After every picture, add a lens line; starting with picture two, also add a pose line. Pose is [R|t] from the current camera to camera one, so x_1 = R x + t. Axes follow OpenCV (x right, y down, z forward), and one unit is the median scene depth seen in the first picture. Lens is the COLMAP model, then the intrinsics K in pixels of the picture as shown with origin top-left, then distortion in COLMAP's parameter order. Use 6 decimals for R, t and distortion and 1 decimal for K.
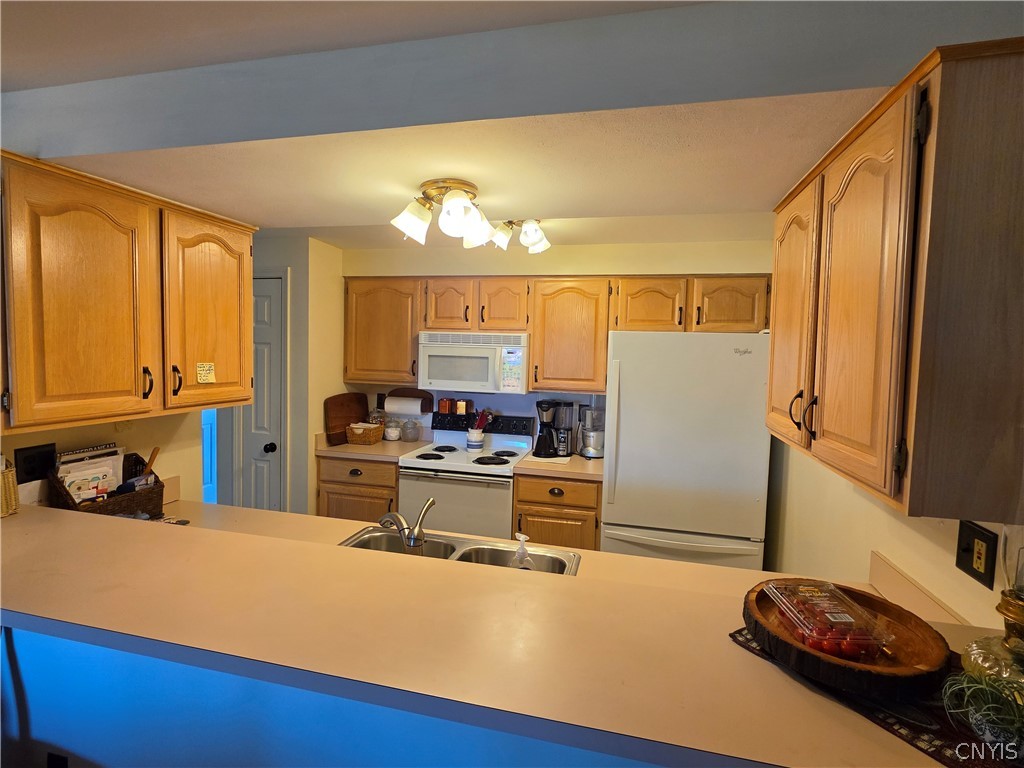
lens RADIAL K [[498.8, 0, 506.9], [0, 498.8, 379.1], [0, 0, 1]] dist [0.001194, 0.000167]
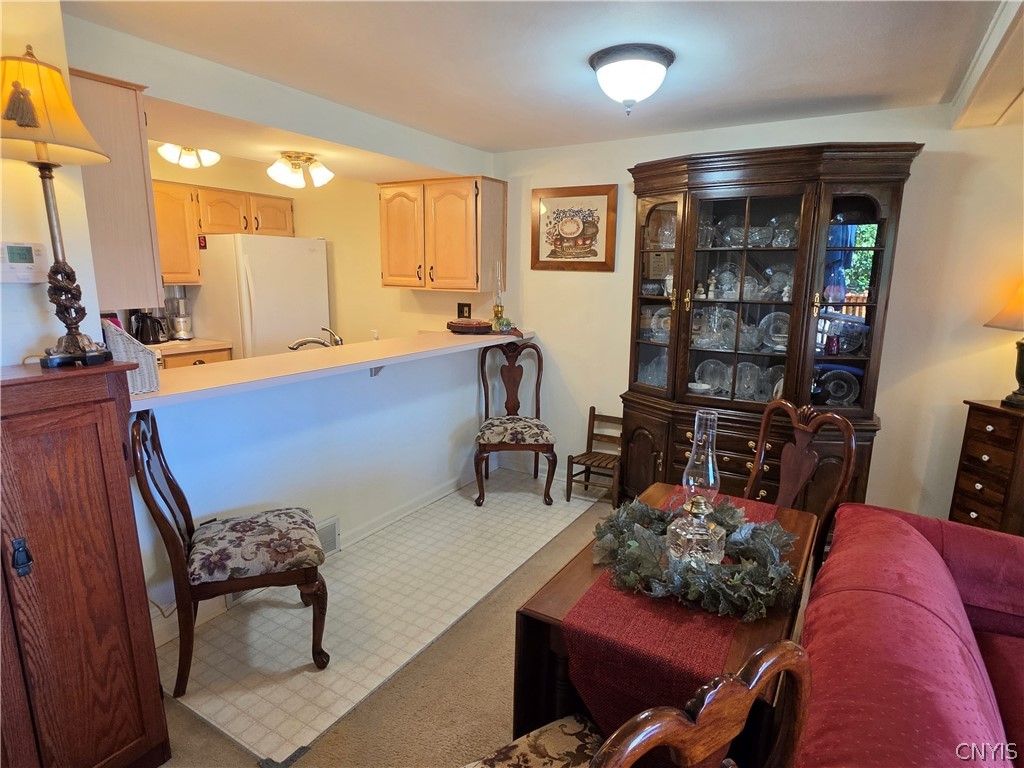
lens RADIAL K [[574.1, 0, 512.0], [0, 574.1, 384.0], [0, 0, 1]] dist [-0.001843, 0.000658]
pose [[0.296262, -0.207263, 0.932347, -0.991814], [0.044973, 0.978115, 0.203147, 0.018749], [-0.954047, -0.018254, 0.299100, -0.177490]]
